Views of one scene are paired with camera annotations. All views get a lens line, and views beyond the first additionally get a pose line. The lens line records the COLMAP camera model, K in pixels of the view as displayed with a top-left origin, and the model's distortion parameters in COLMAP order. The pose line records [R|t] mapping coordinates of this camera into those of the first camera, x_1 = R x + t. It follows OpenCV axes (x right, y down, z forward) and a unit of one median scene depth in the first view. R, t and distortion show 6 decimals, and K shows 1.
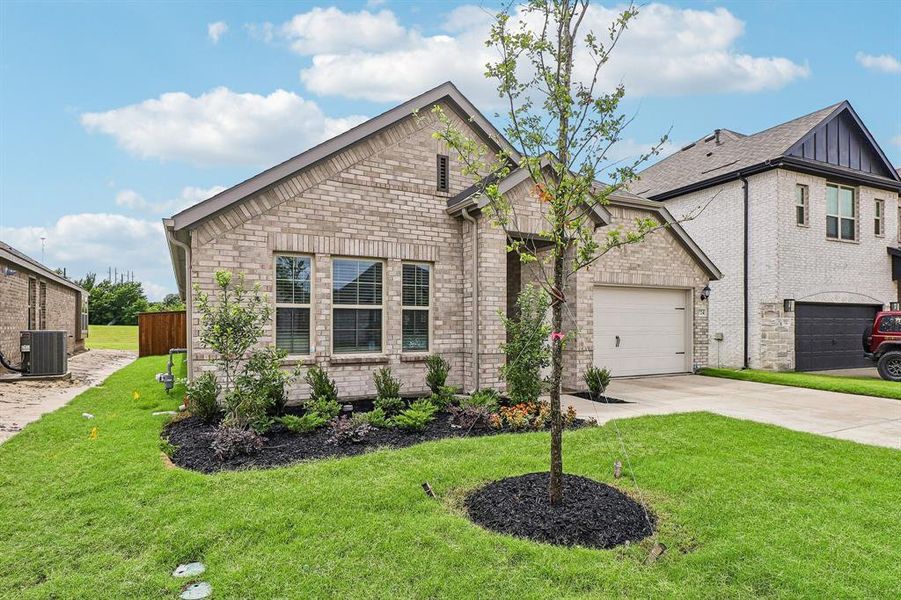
lens RADIAL K [[438.0, 0, 450.6], [0, 438.0, 325.9], [0, 0, 1]] dist [-0.000062, 0.000017]
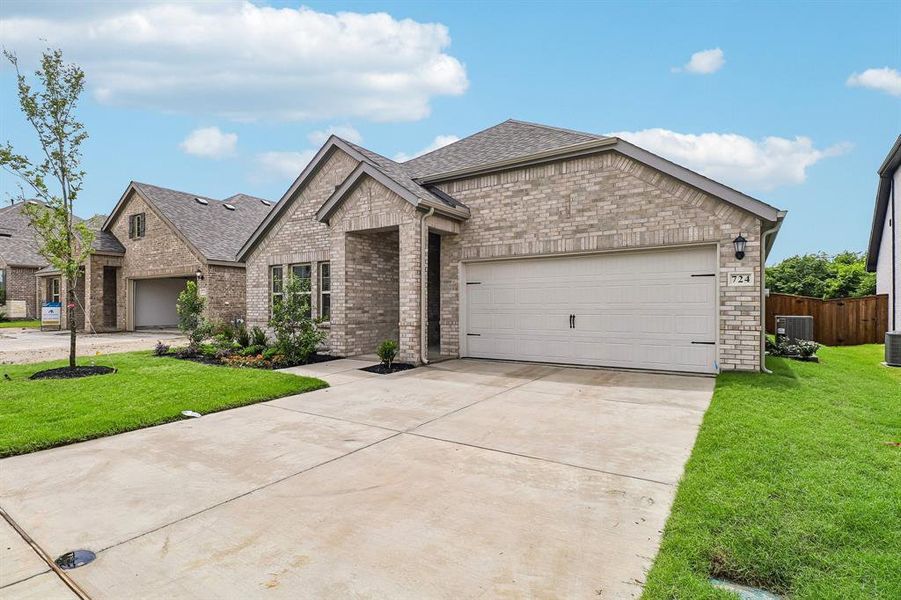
lens RADIAL K [[431.2, 0, 450.7], [0, 431.2, 311.0], [0, 0, 1]] dist [-0.000318, -0.000021]
pose [[0.555914, -0.001960, -0.831237, 1.393964], [-0.000266, 0.999997, -0.002535, 0.025944], [0.831240, 0.001630, 0.555912, 0.535607]]
